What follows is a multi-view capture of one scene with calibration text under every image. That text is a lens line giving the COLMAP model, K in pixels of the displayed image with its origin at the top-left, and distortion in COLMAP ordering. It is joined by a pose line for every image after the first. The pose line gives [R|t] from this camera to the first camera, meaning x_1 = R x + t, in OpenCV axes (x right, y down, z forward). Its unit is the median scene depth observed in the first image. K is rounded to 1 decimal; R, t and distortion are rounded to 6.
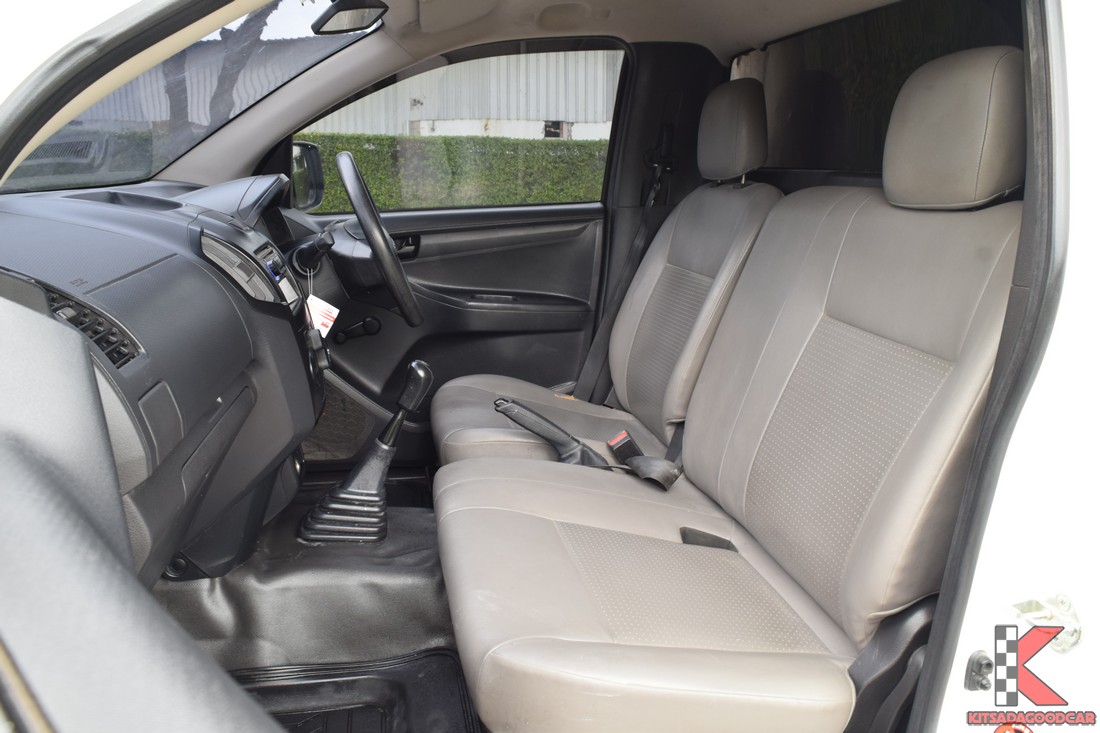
lens RADIAL K [[860.3, 0, 546.6], [0, 860.3, 339.3], [0, 0, 1]] dist [-0.001996, 0.002275]
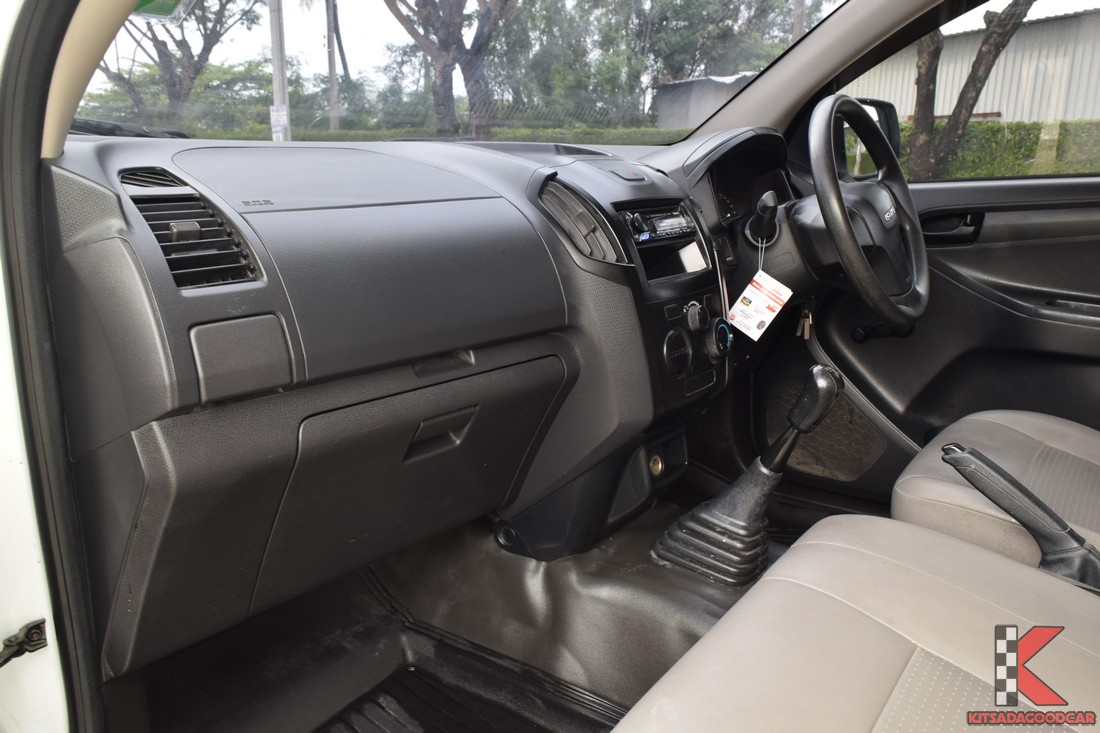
lens RADIAL K [[860.3, 0, 546.6], [0, 860.3, 339.3], [0, 0, 1]] dist [-0.001996, 0.002275]
pose [[0.675949, 0.135999, -0.724290, 0.195266], [-0.134638, 0.989073, 0.060066, -0.008361], [0.724545, 0.056915, 0.686874, 0.289473]]
